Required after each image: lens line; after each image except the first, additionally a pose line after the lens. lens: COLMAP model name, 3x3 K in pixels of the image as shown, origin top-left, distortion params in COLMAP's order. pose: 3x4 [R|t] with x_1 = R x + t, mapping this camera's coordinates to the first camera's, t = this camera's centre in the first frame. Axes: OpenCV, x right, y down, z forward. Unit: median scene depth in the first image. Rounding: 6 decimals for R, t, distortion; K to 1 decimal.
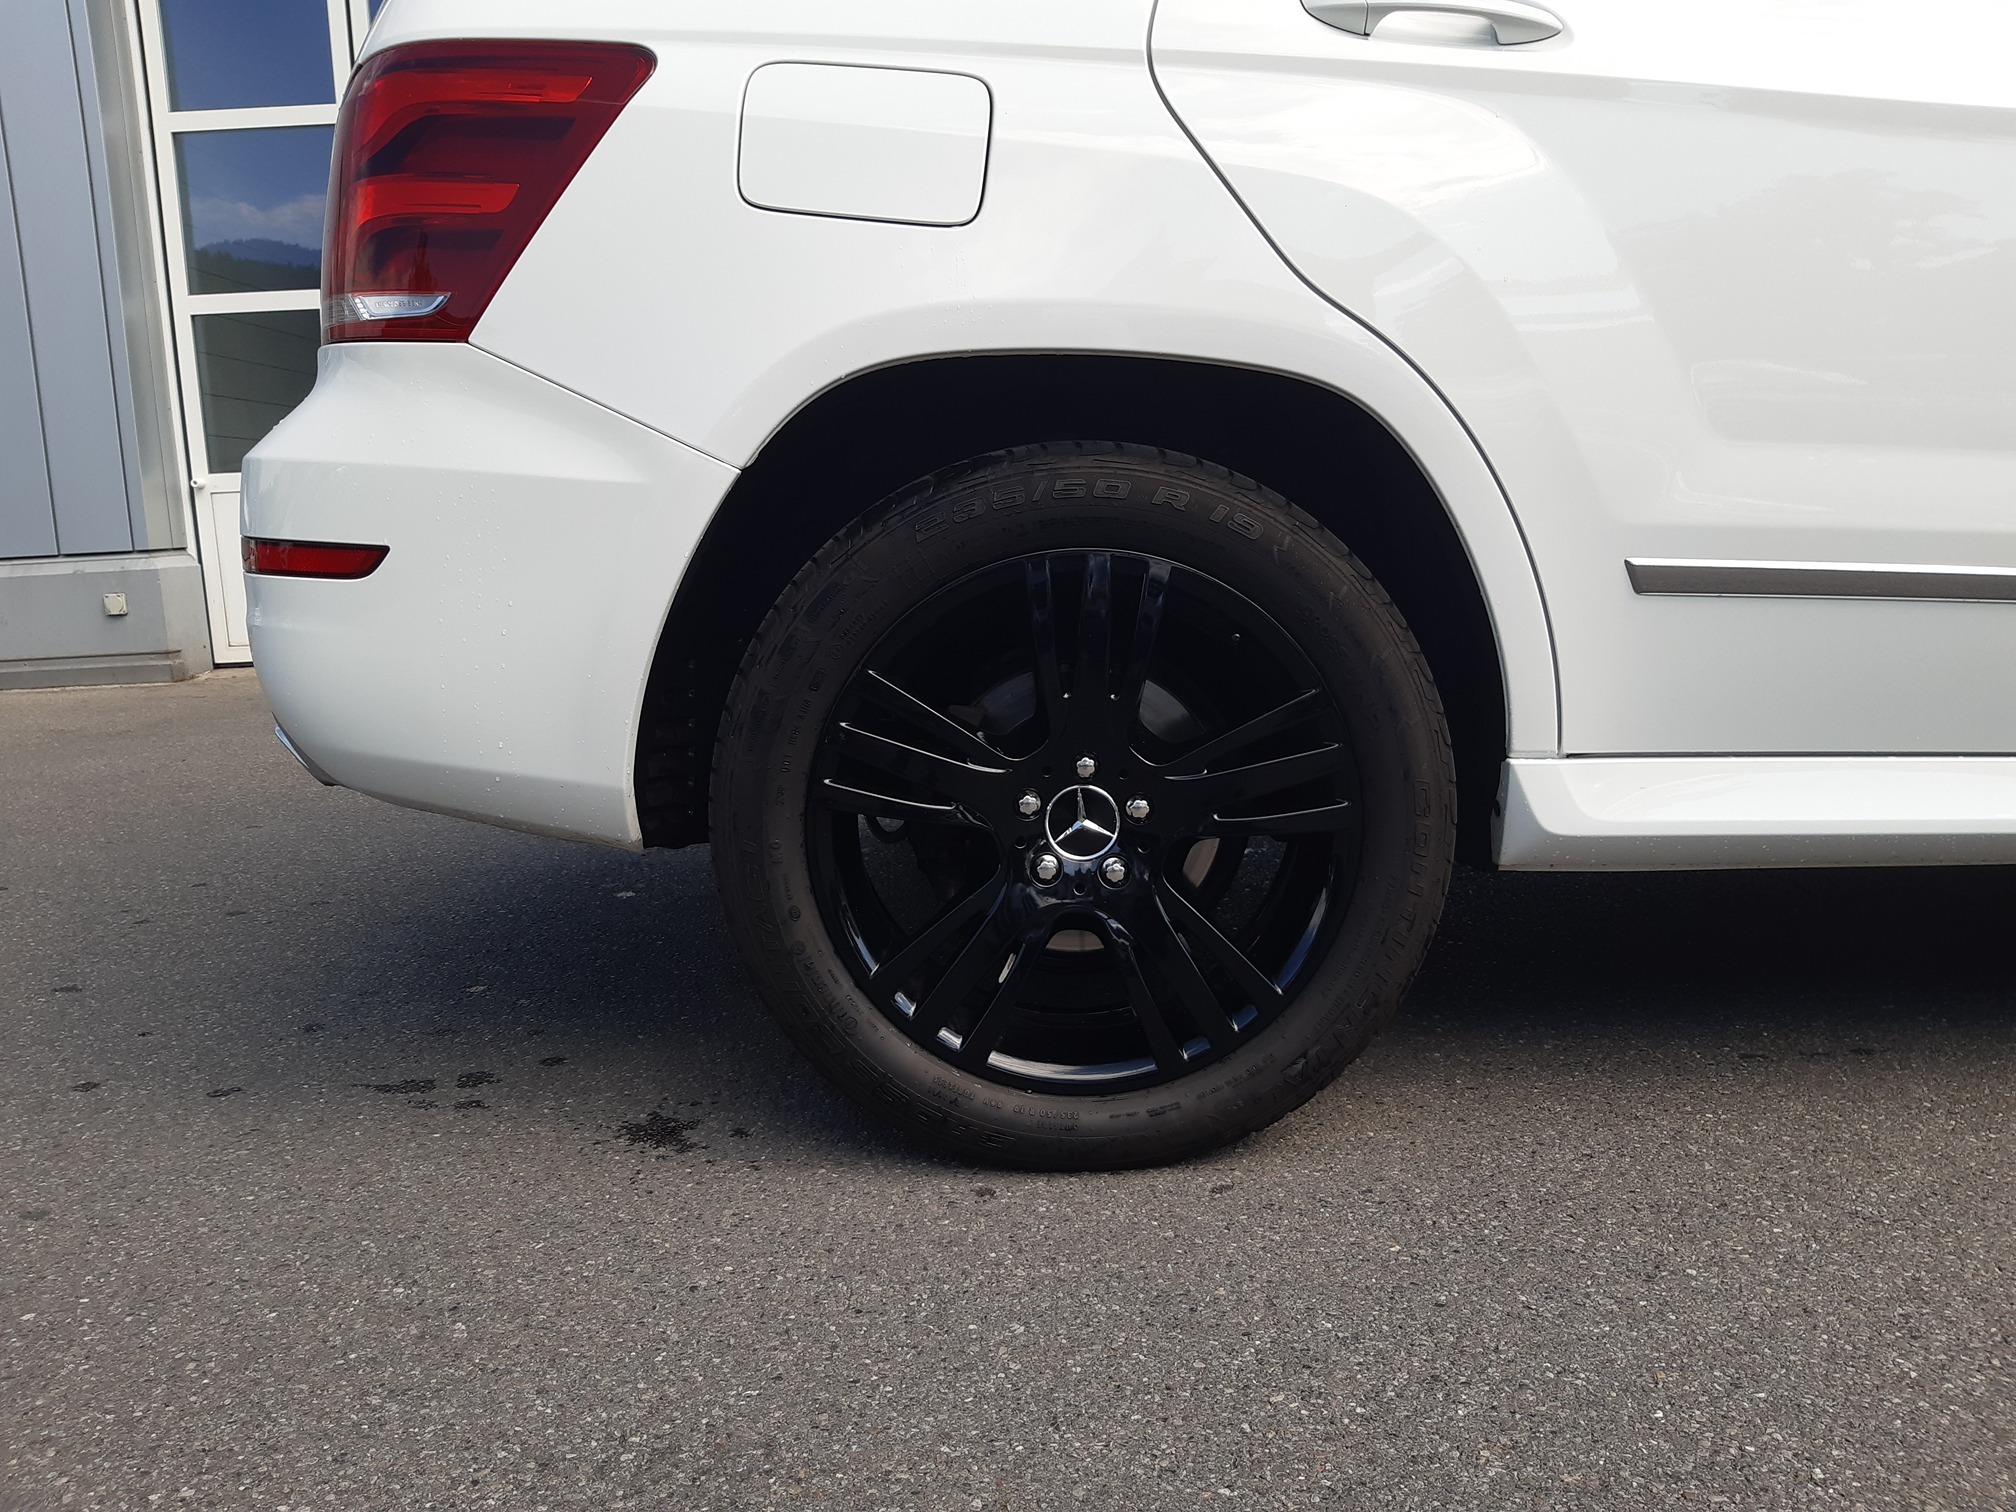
lens RADIAL K [[1628.9, 0, 1040.9], [0, 1628.9, 761.6], [0, 0, 1]] dist [0.084219, -0.157968]
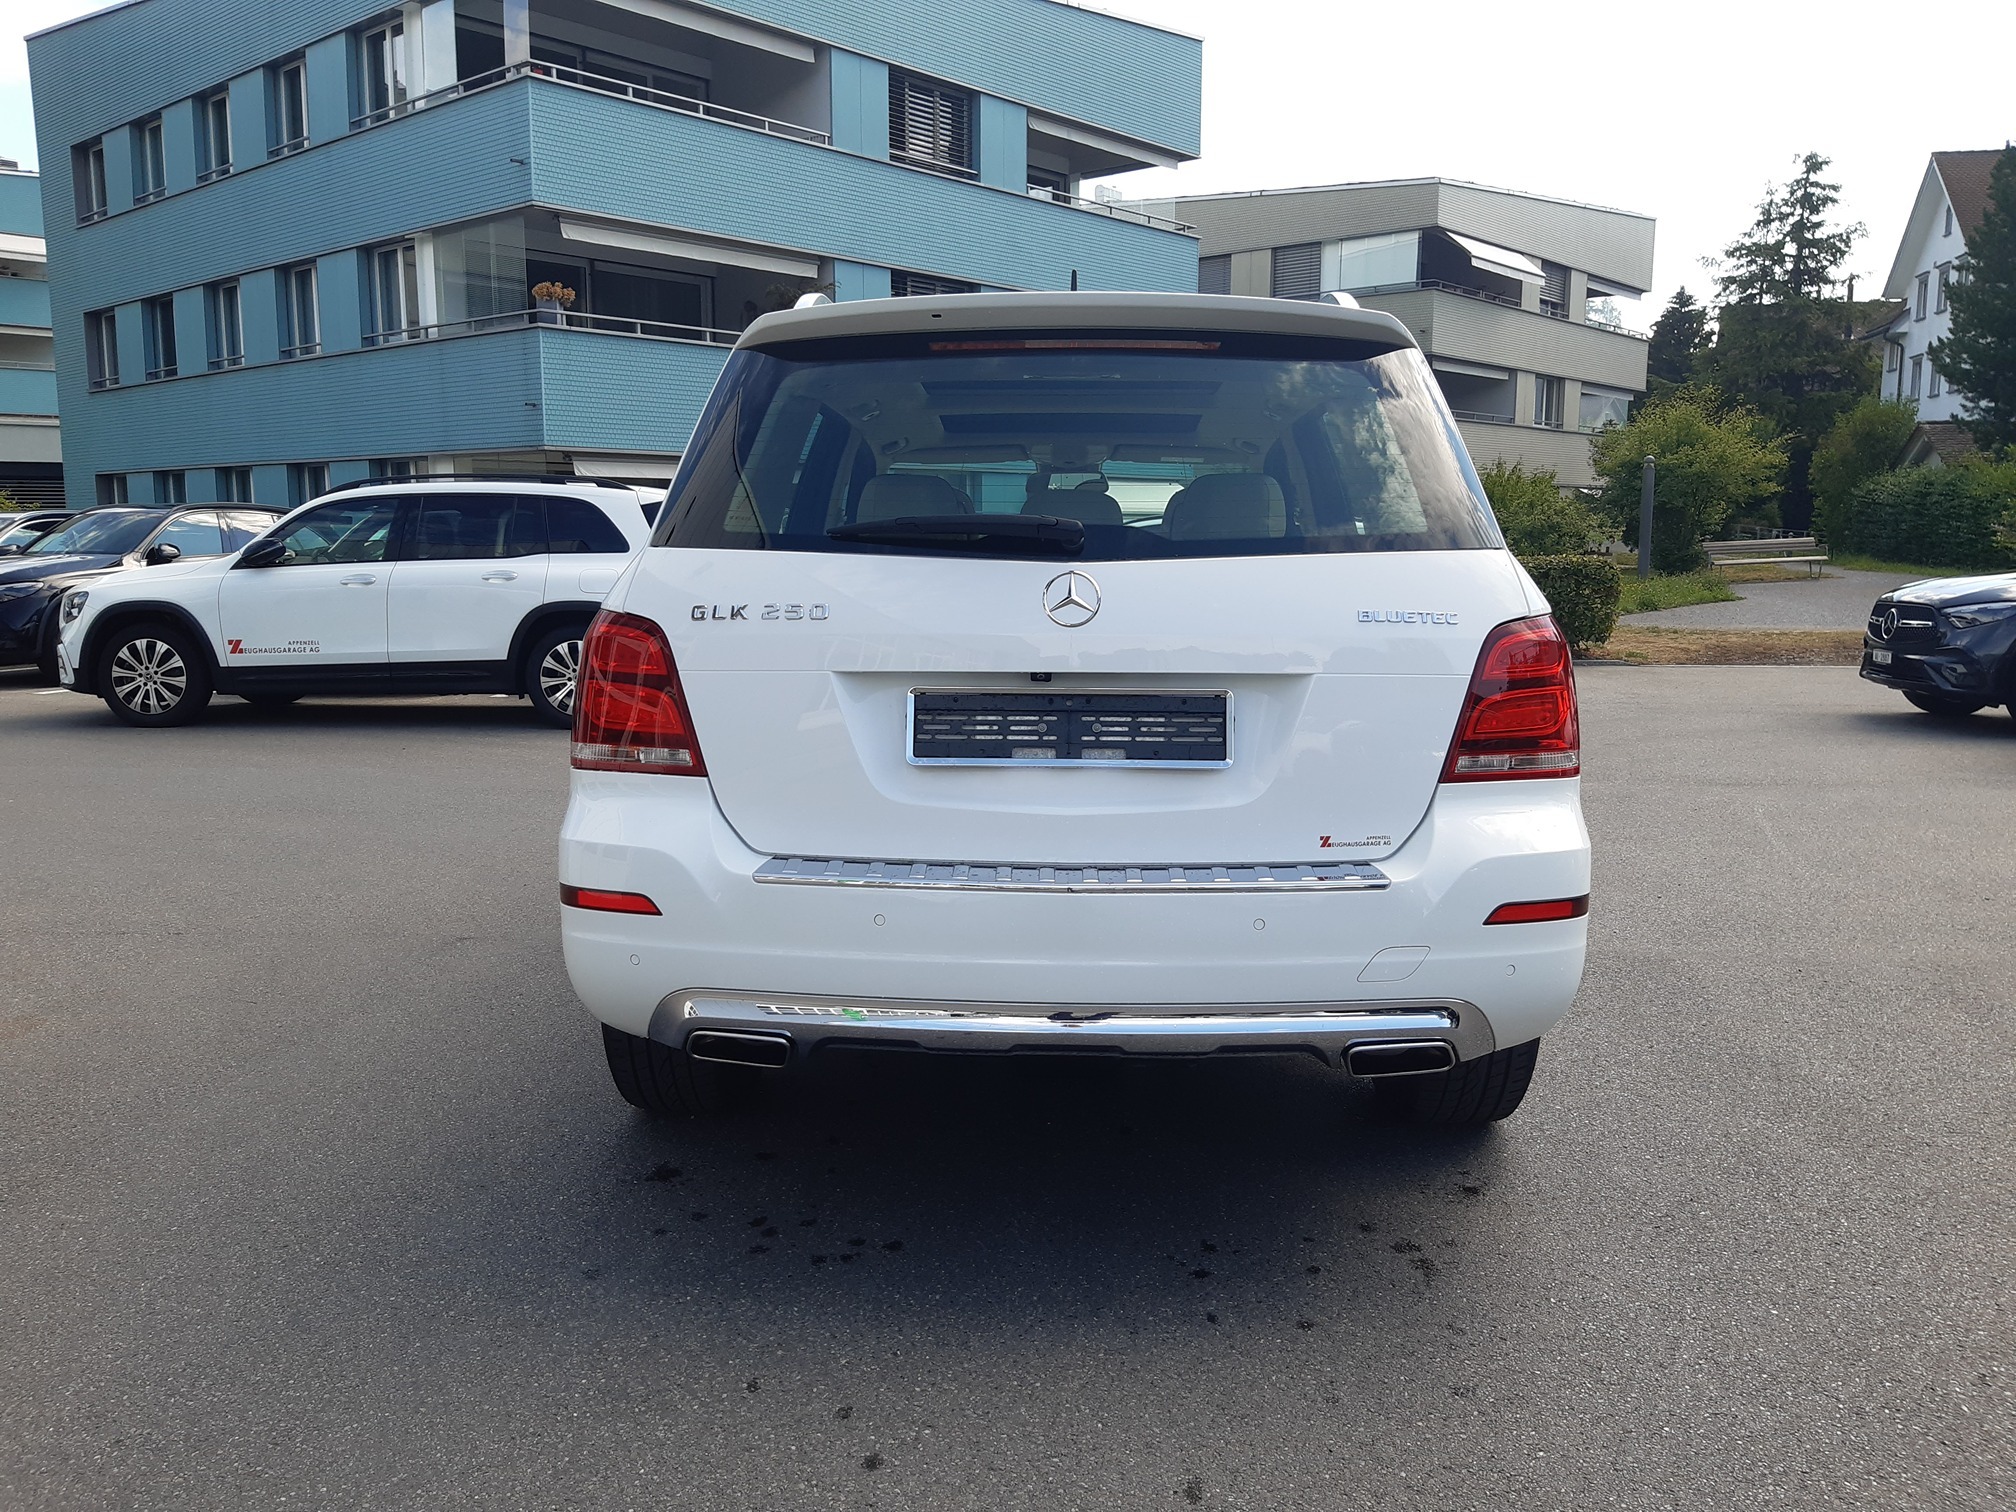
lens RADIAL K [[1584.3, 0, 1008.0], [0, 1584.3, 756.0], [0, 0, 1]] dist [0.039727, -0.084098]
pose [[0.043625, -0.105936, 0.993415, -2.105367], [0.164599, 0.981536, 0.097441, -0.531554], [-0.985395, 0.159264, 0.060257, 1.453747]]
